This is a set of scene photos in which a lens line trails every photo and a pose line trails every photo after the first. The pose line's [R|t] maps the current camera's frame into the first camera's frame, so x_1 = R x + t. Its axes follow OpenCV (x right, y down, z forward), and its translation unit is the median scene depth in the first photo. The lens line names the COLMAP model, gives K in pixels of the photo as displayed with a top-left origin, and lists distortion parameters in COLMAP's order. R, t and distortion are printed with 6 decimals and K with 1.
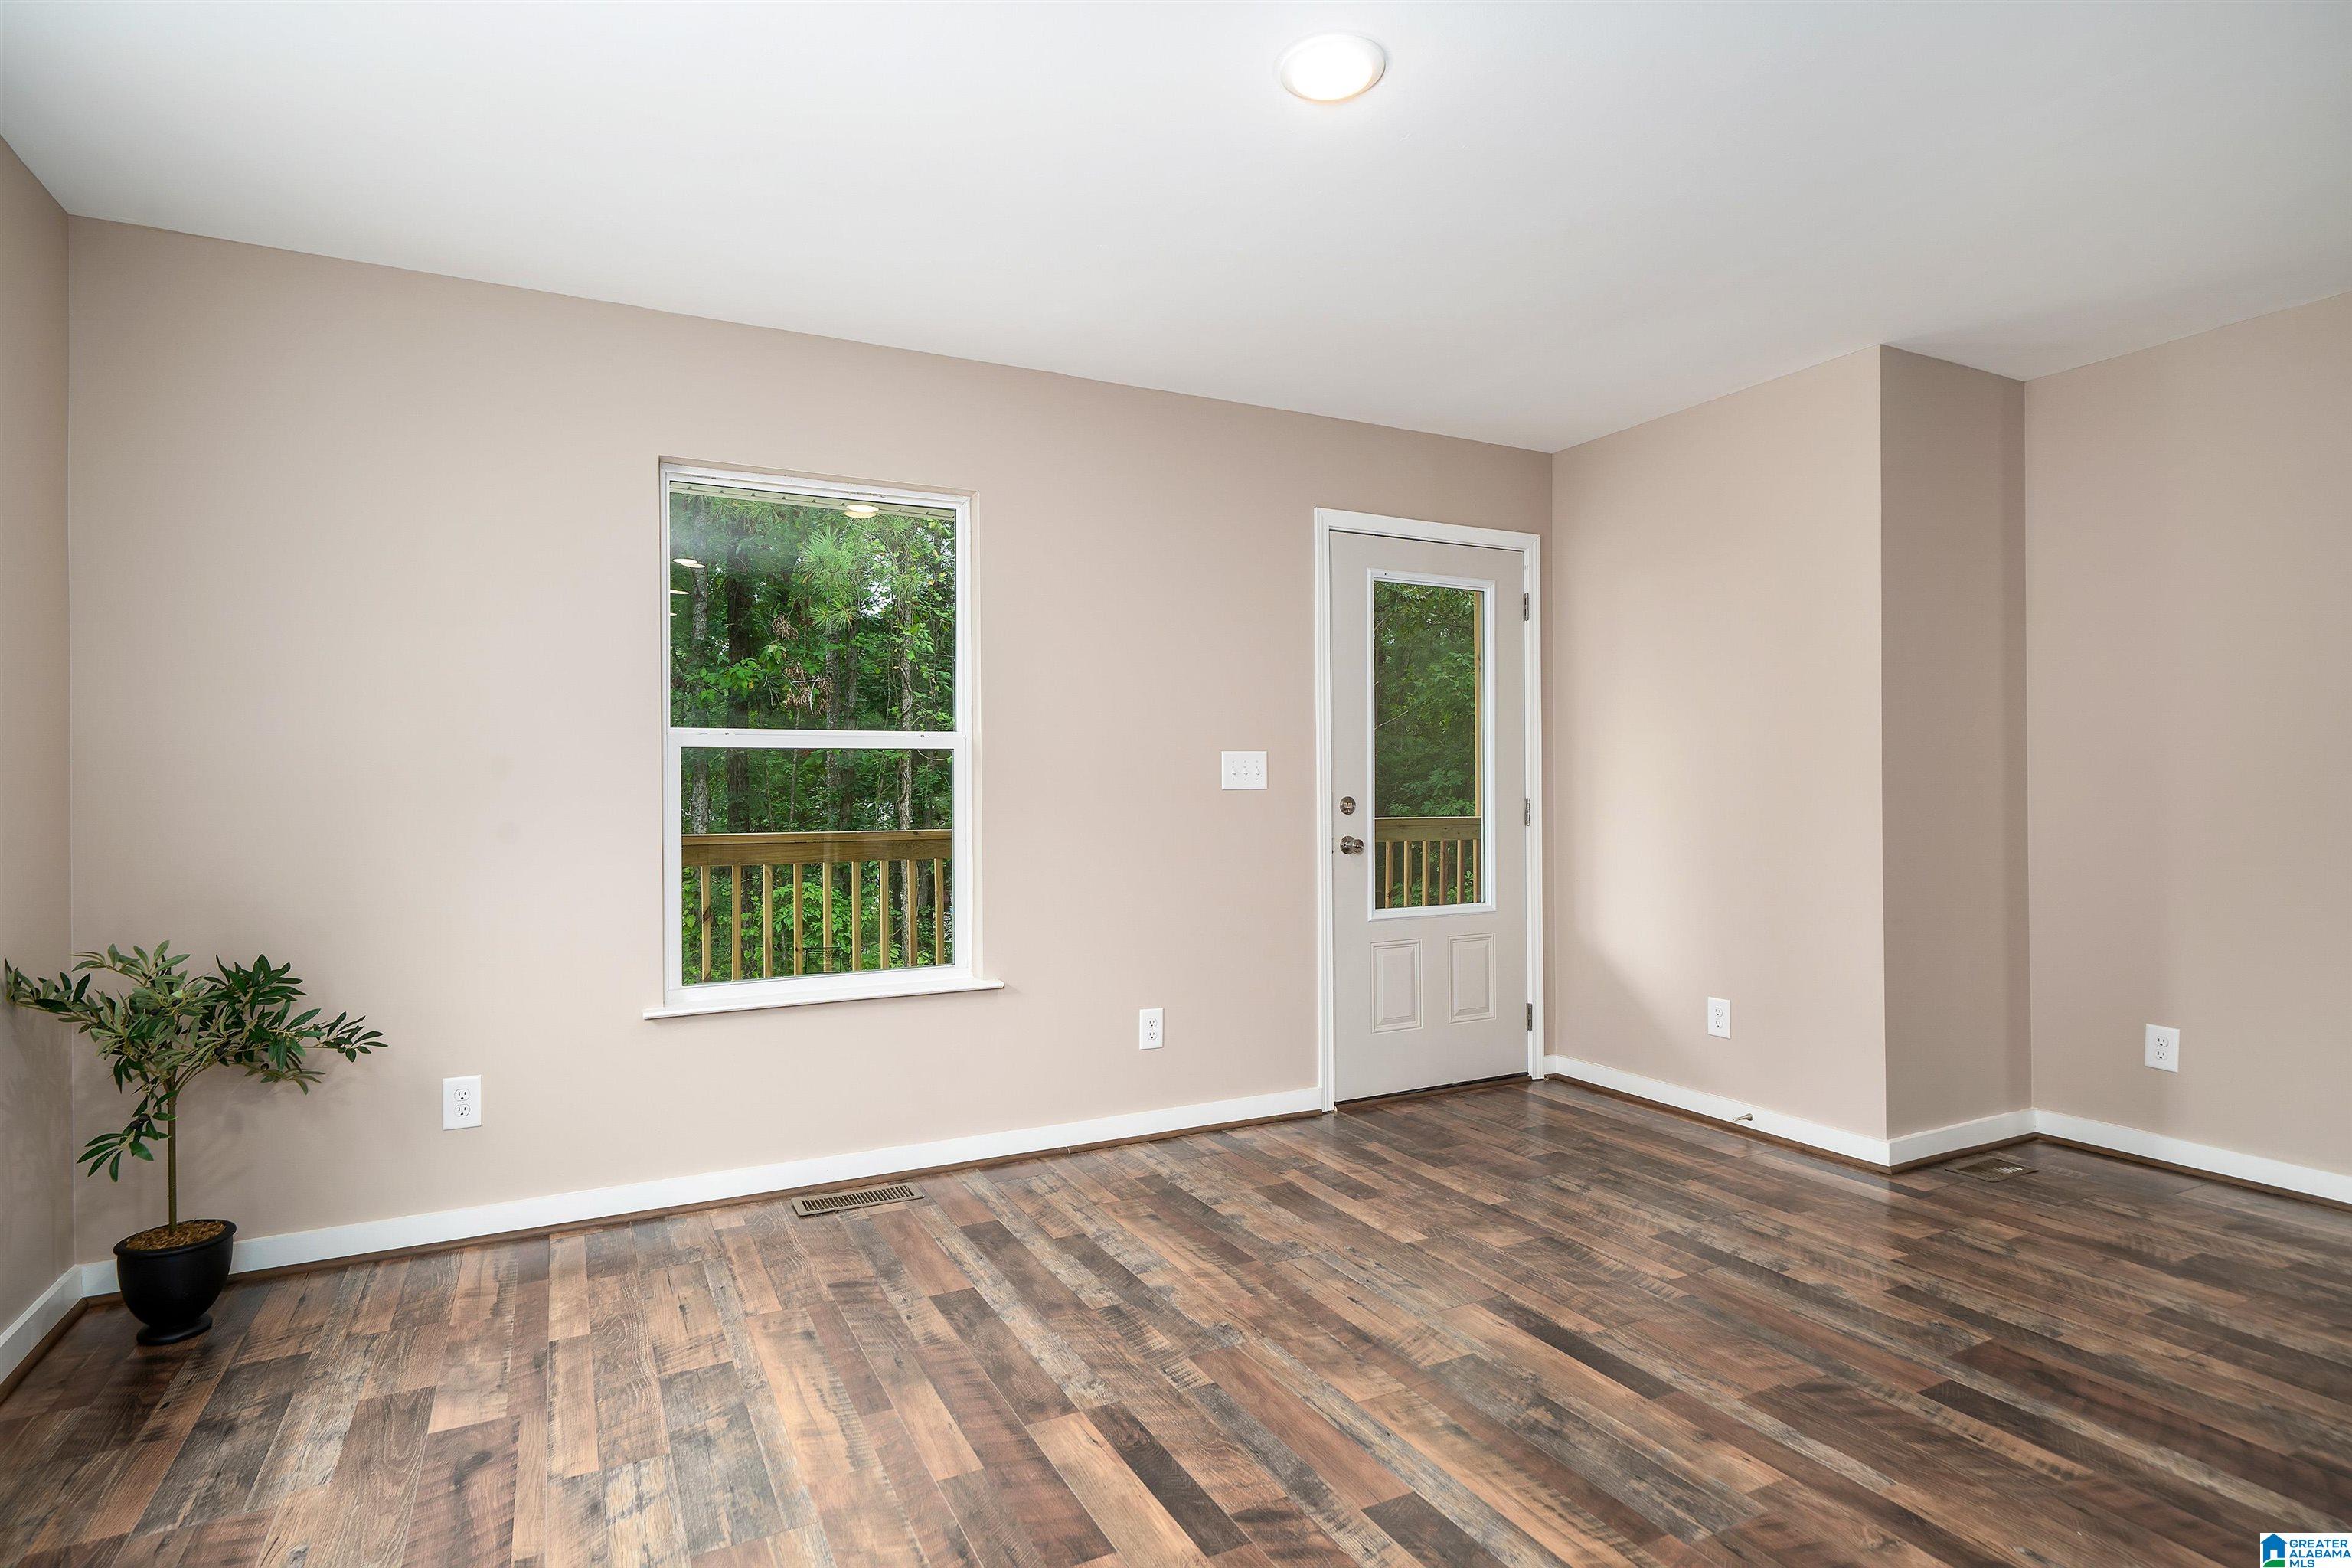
lens RADIAL K [[1180.4, 0, 1181.6], [0, 1180.4, 806.9], [0, 0, 1]] dist [-0.002037, 0.000651]
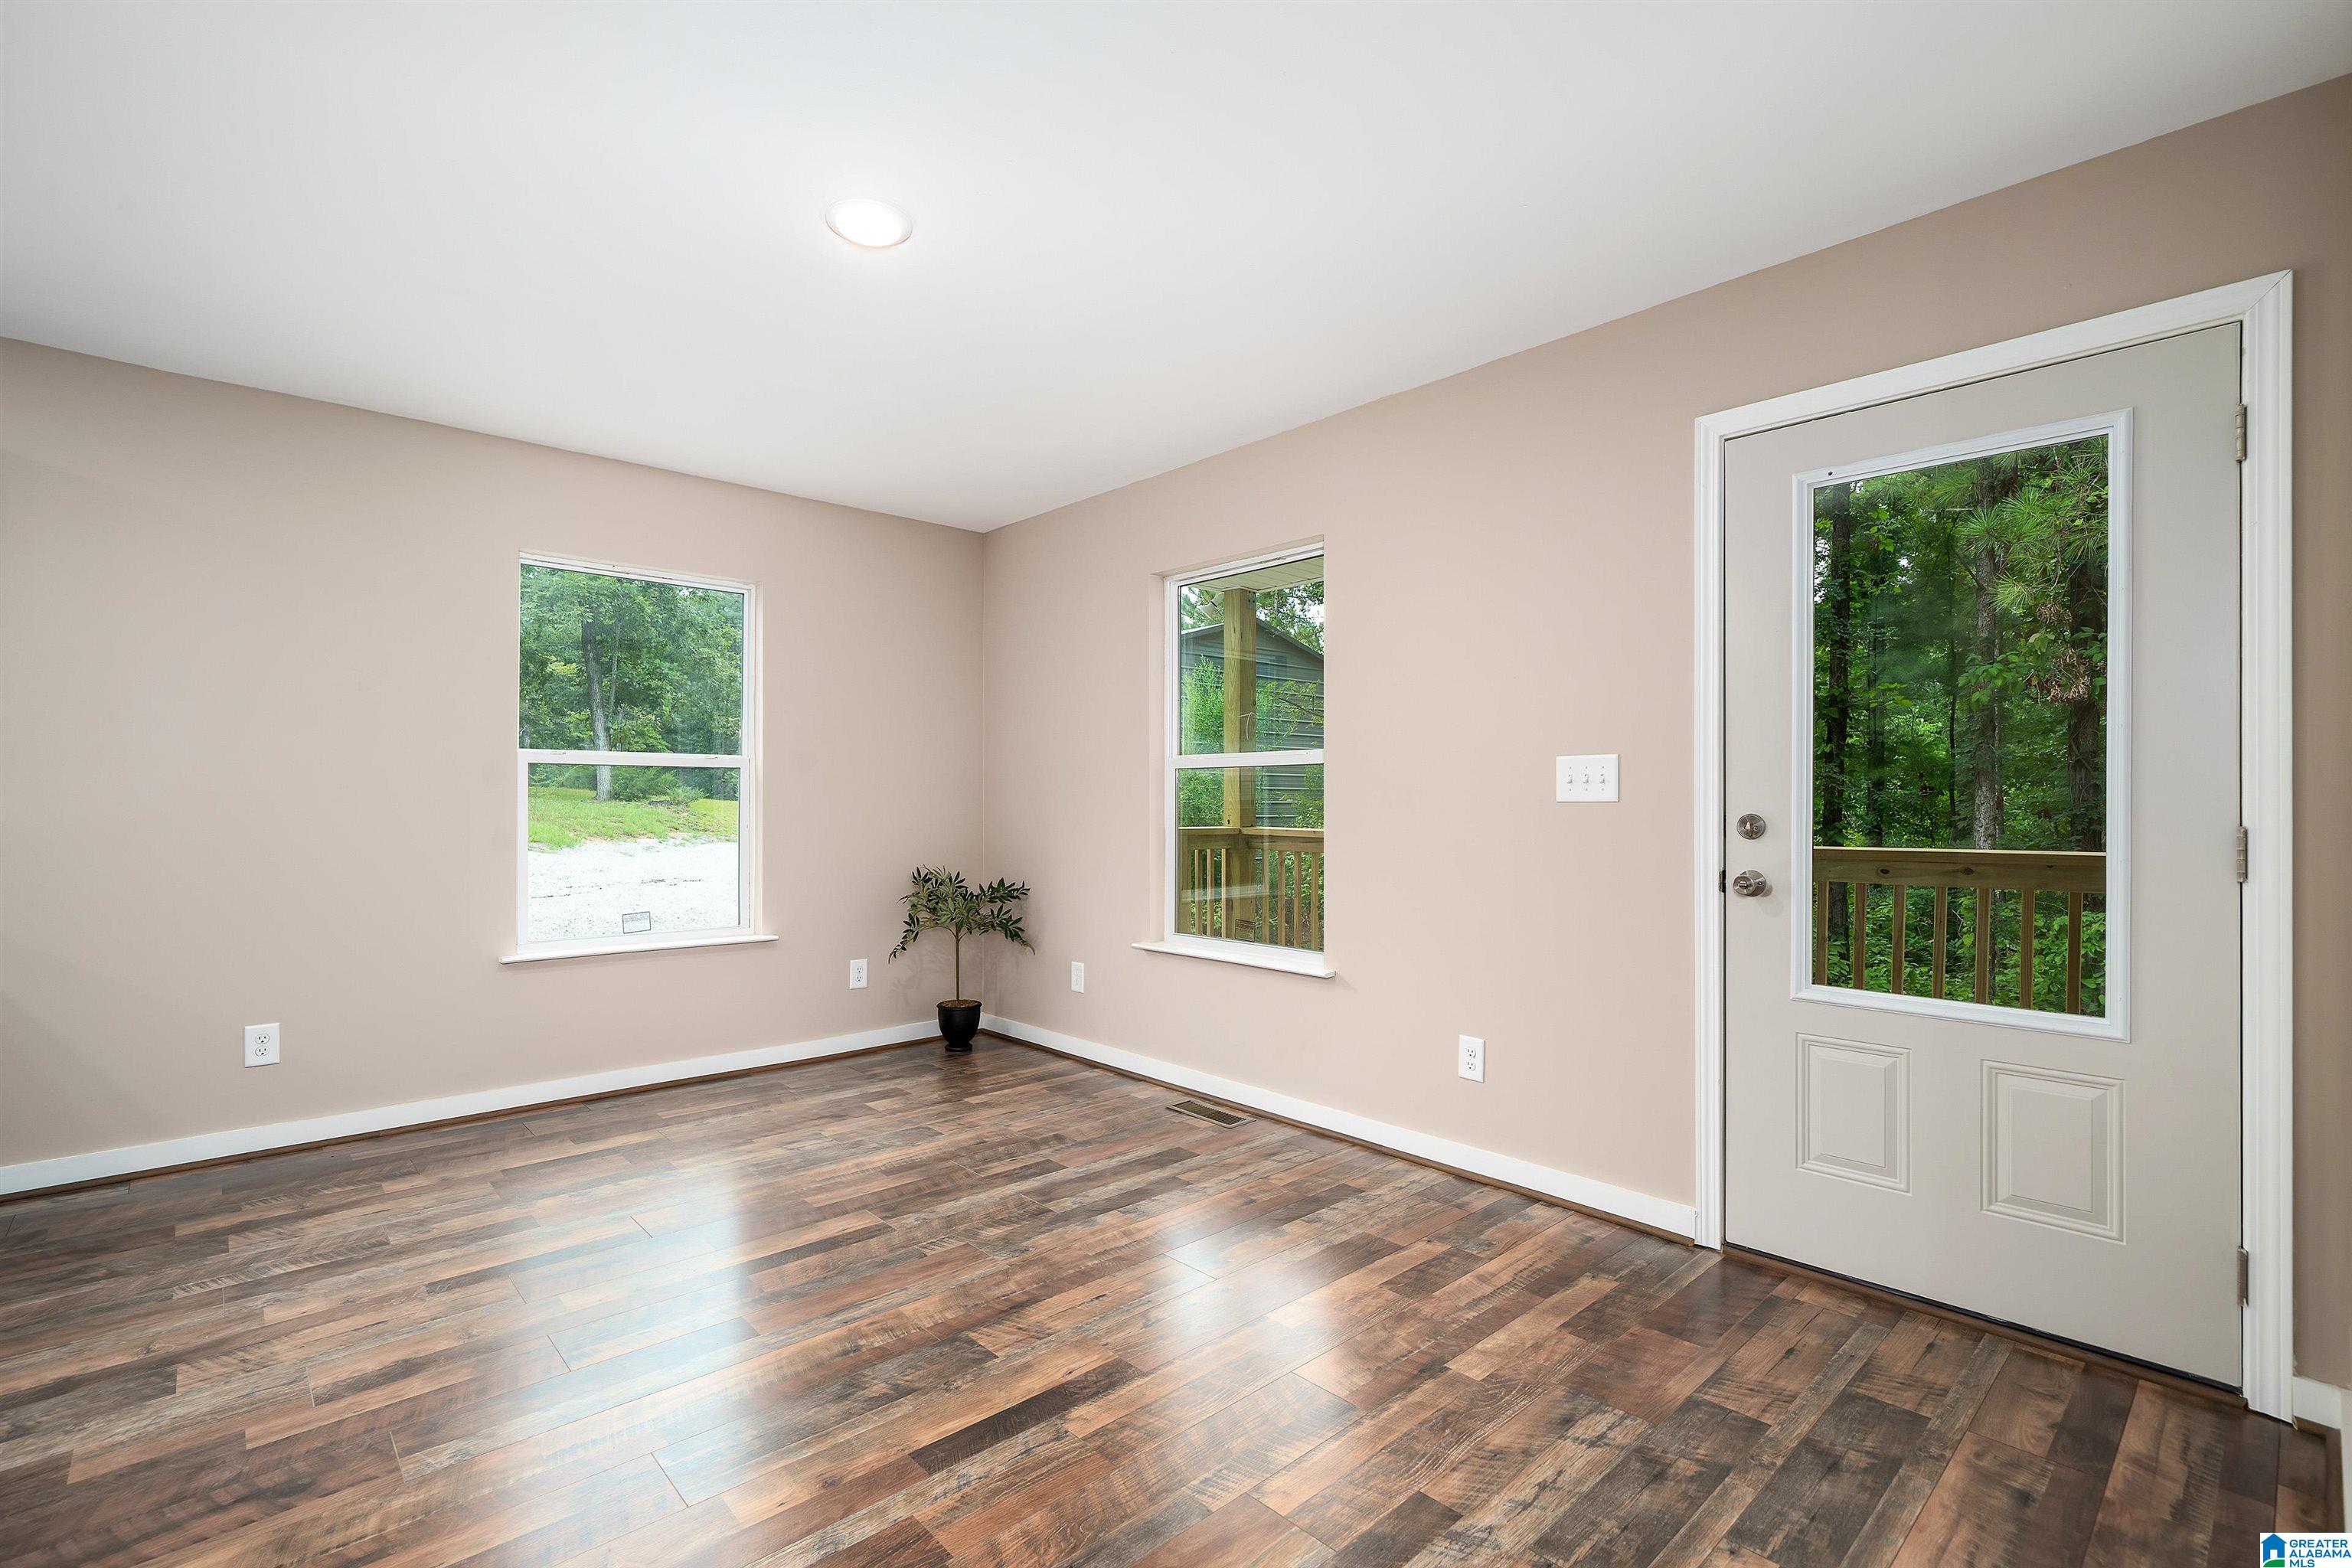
lens RADIAL K [[1060.0, 0, 1178.3], [0, 1060.0, 778.3], [0, 0, 1]] dist [0.003510, -0.000017]
pose [[0.273488, -0.010987, -0.961813, 0.865833], [-0.018418, 0.999692, -0.016657, -0.017168], [0.961699, 0.022270, 0.273202, 0.654269]]
